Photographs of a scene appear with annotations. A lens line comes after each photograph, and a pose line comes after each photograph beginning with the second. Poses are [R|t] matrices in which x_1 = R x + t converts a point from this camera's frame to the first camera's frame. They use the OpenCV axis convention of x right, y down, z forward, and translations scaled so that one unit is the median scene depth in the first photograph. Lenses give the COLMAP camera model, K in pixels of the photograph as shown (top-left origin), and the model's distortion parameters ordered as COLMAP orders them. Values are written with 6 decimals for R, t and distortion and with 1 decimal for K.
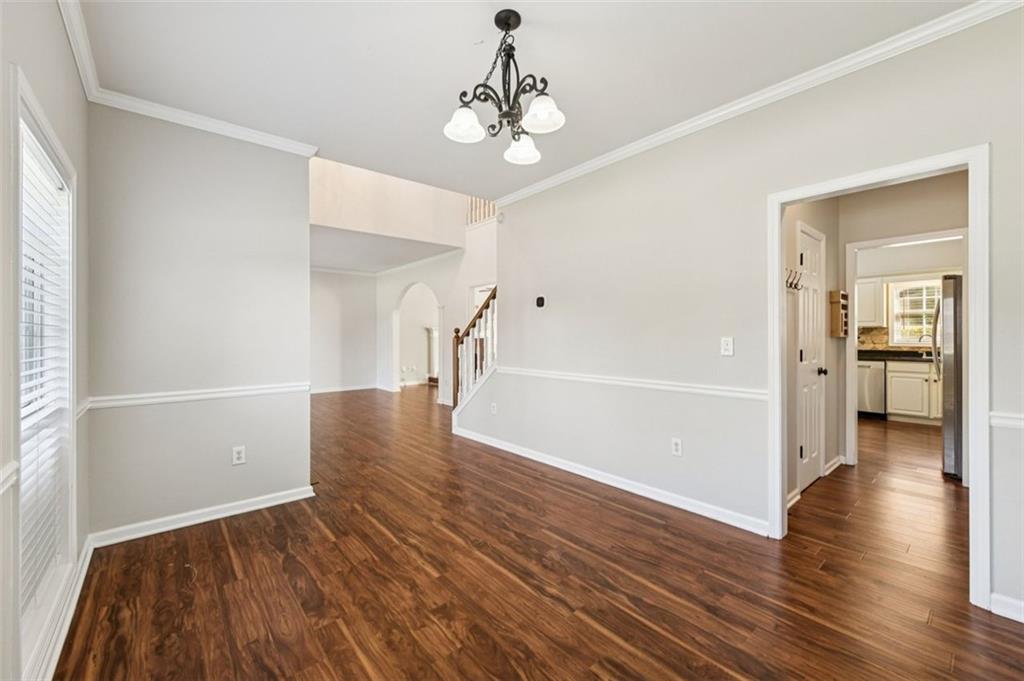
lens RADIAL K [[426.4, 0, 513.3], [0, 426.4, 335.7], [0, 0, 1]] dist [-0.000076, -0.000233]
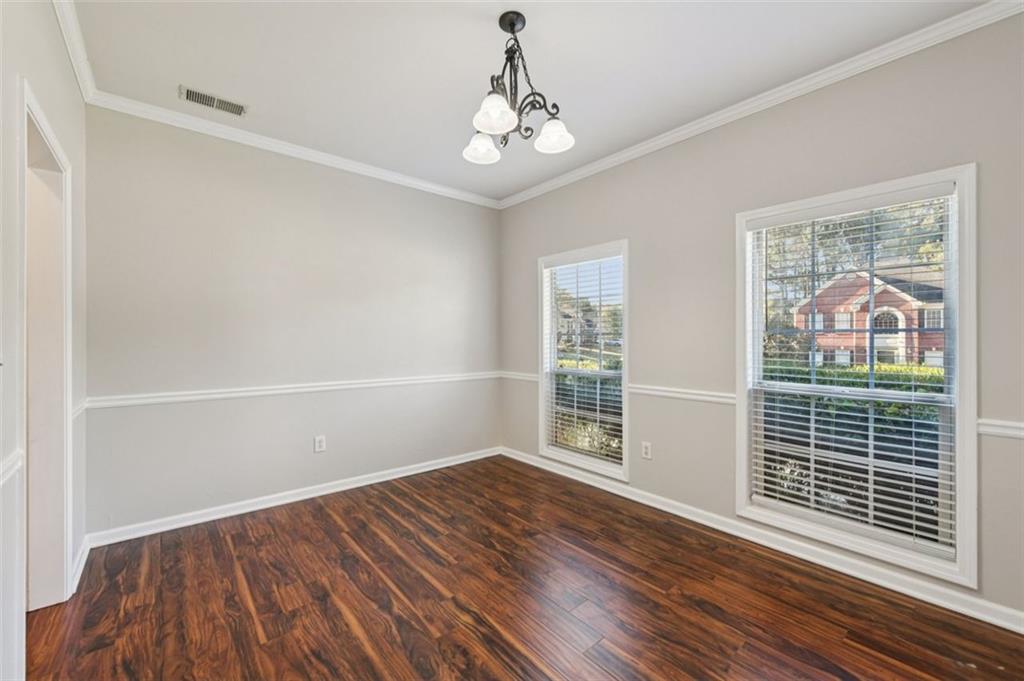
lens RADIAL K [[426.4, 0, 513.3], [0, 426.4, 335.7], [0, 0, 1]] dist [-0.000076, -0.000233]
pose [[-0.999984, 0.005597, -0.000837, -0.013298], [0.005598, 0.999983, -0.001454, -0.009120], [0.000829, -0.001459, -0.999999, 1.987603]]
